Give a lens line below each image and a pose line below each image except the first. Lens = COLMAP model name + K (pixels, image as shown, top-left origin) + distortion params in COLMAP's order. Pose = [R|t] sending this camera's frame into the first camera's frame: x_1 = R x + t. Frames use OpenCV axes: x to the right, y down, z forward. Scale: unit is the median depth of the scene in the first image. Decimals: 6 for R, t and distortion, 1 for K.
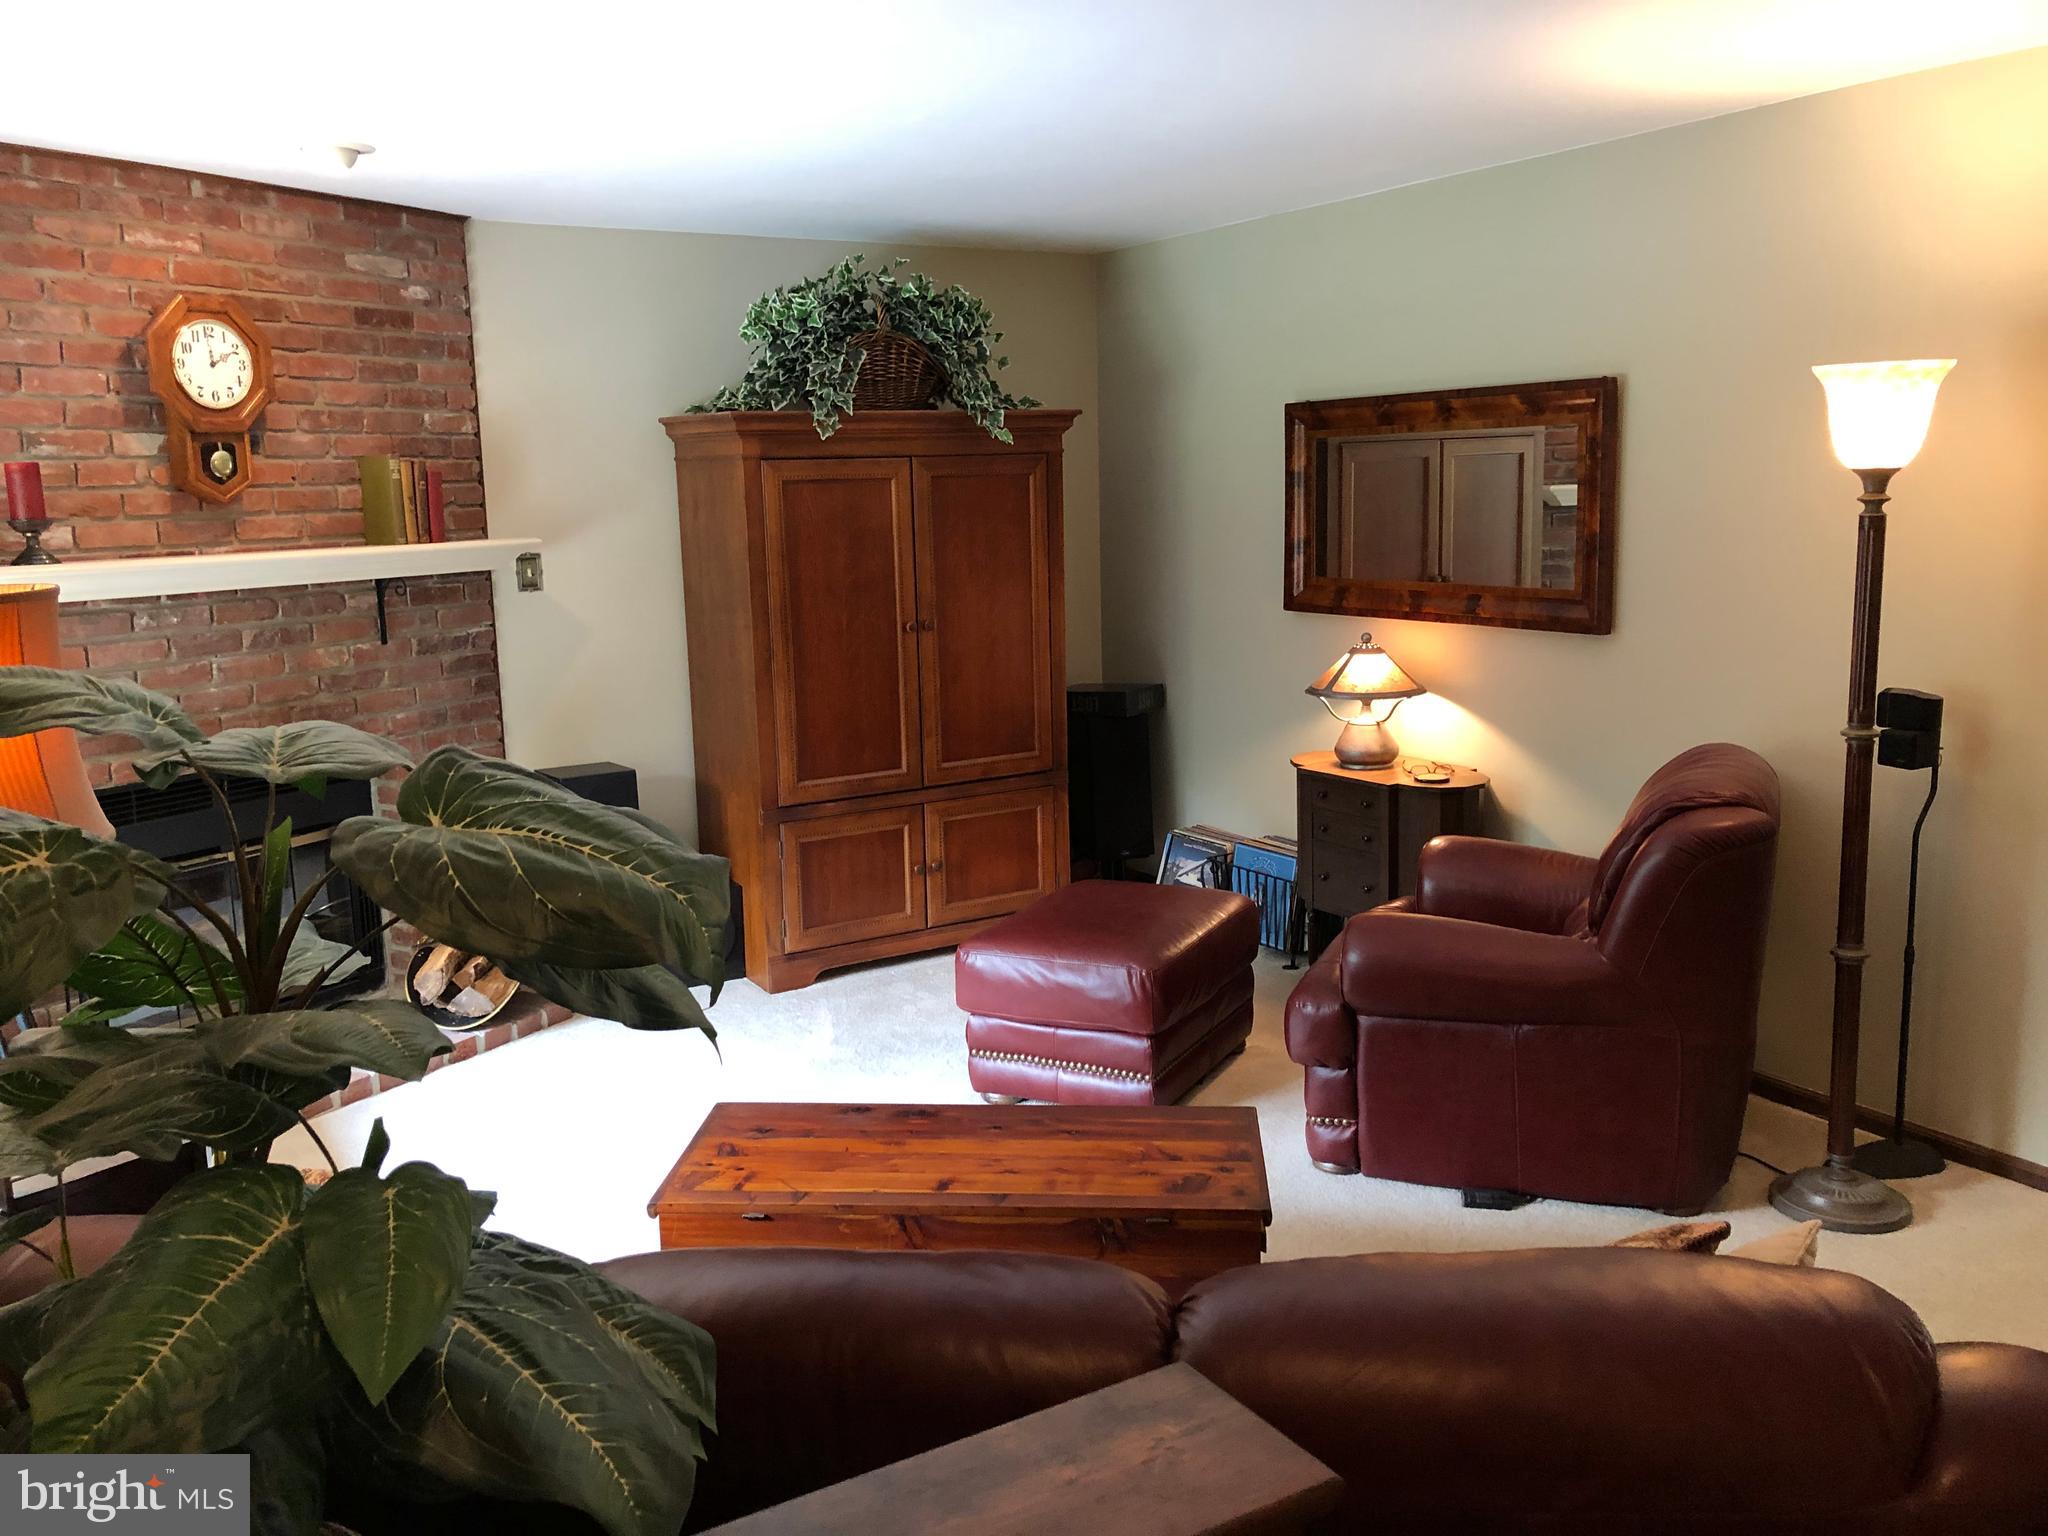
lens RADIAL K [[1699.6, 0, 1024.7], [0, 1699.6, 764.4], [0, 0, 1]] dist [0.002920, -0.001805]
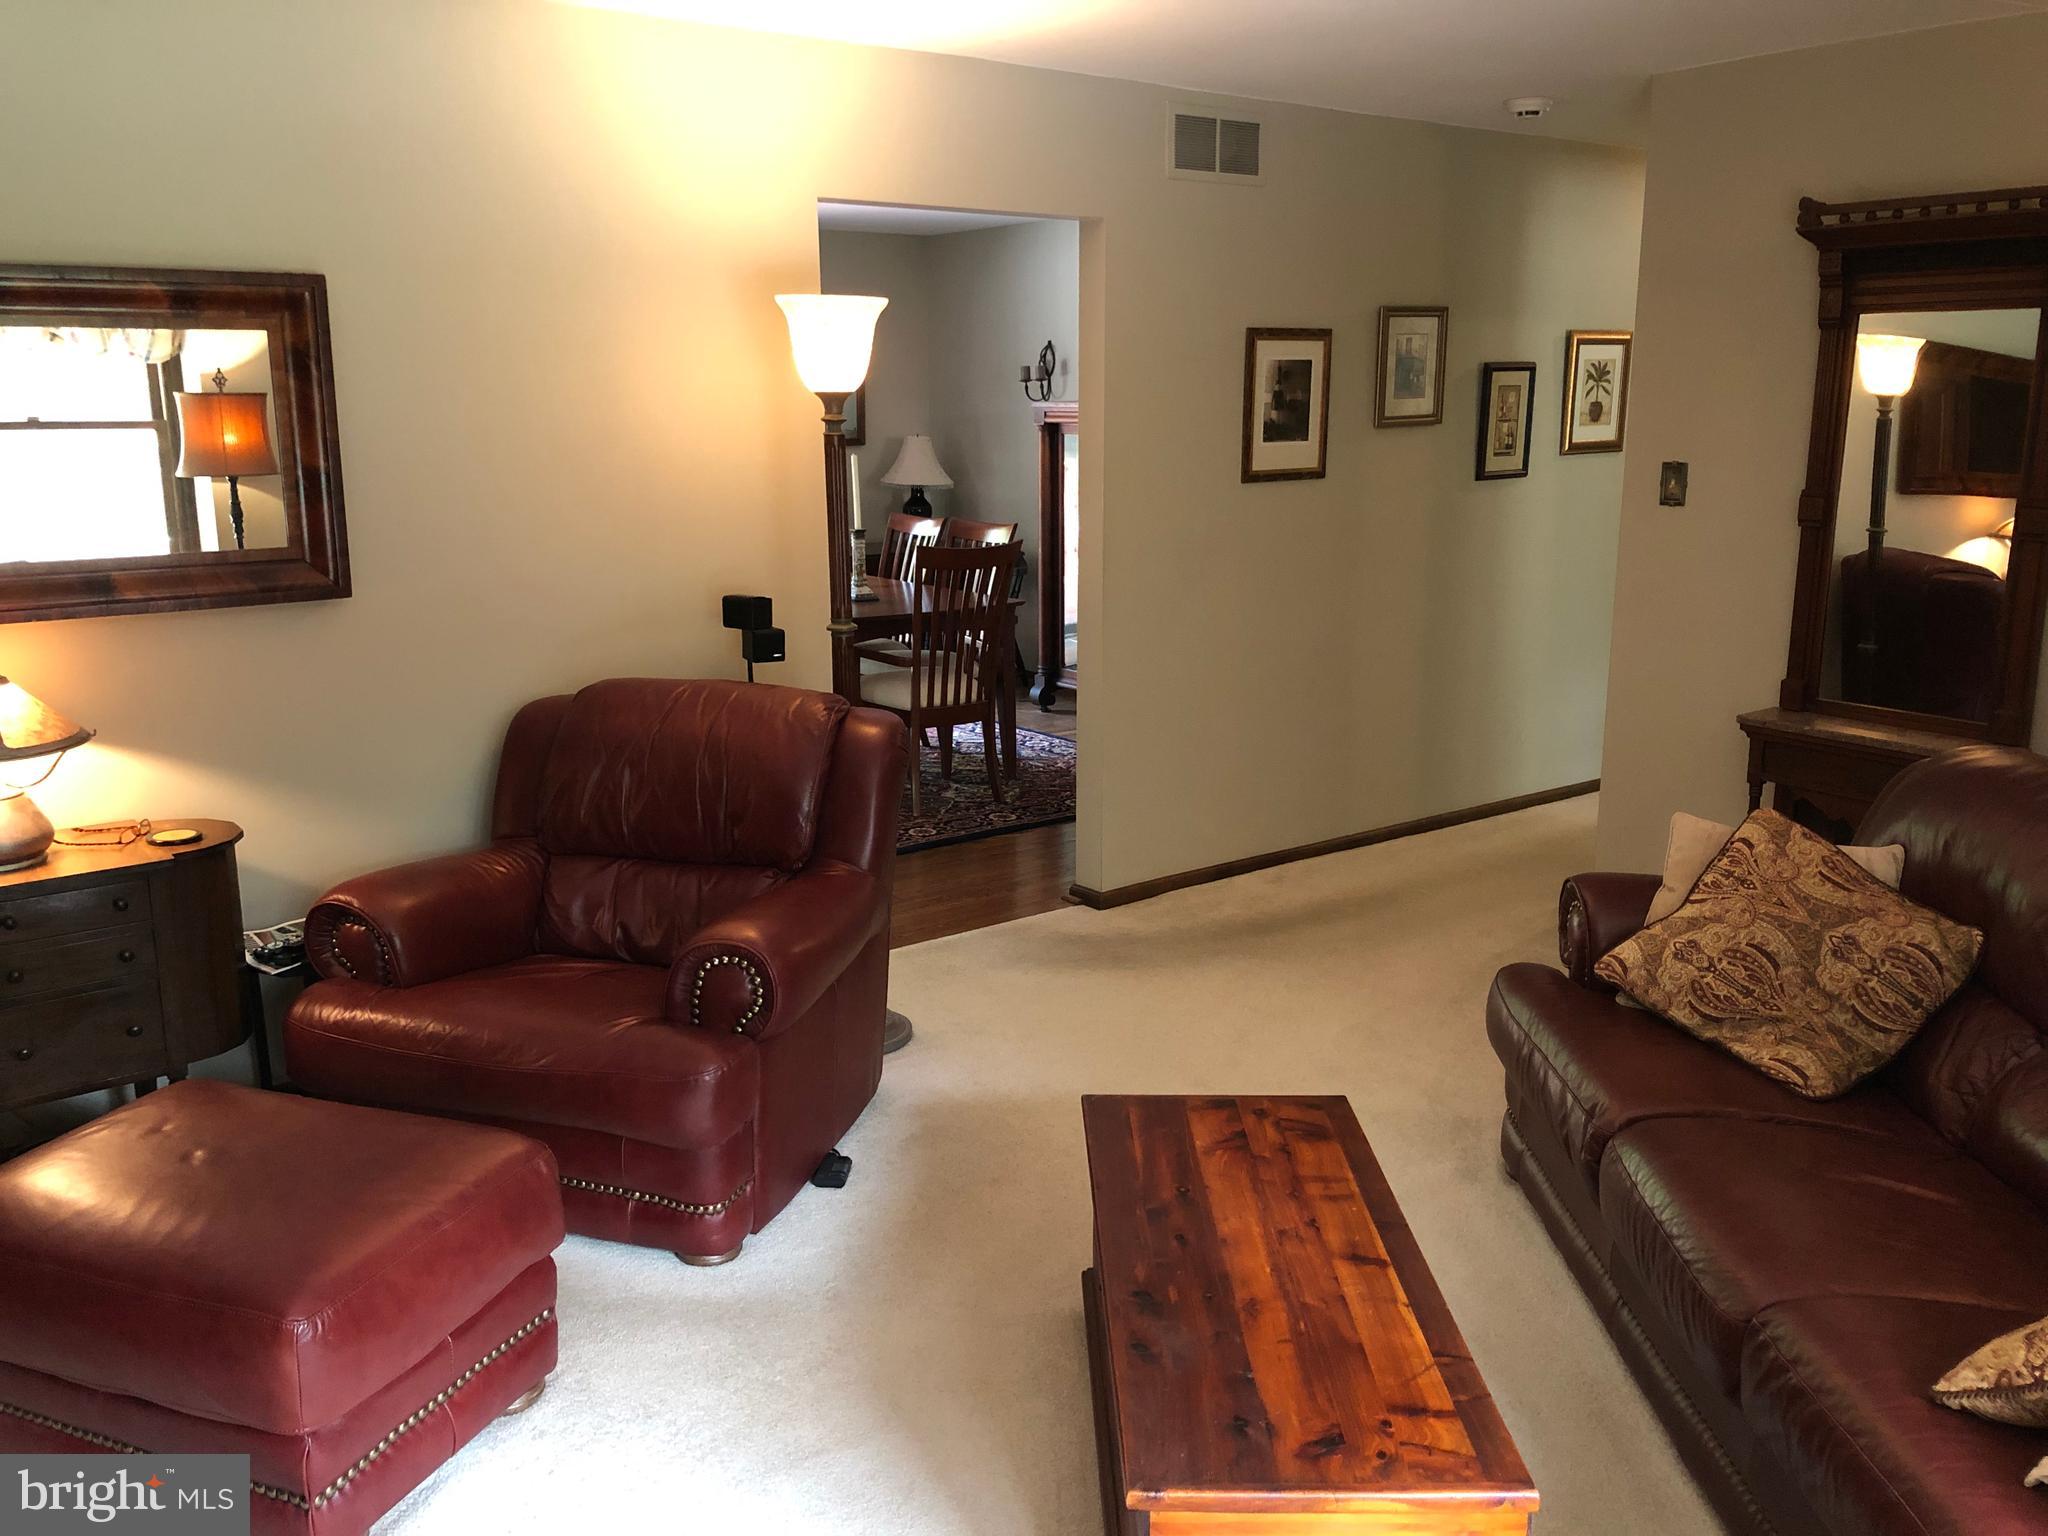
lens RADIAL K [[1699.6, 0, 1024.6], [0, 1699.6, 767.4], [0, 0, 1]] dist [0.002920, -0.001805]
pose [[-0.122303, -0.219595, 0.967895, -0.647499], [0.167922, 0.956578, 0.238246, -0.177823], [-0.978184, 0.191669, -0.080117, 0.985541]]
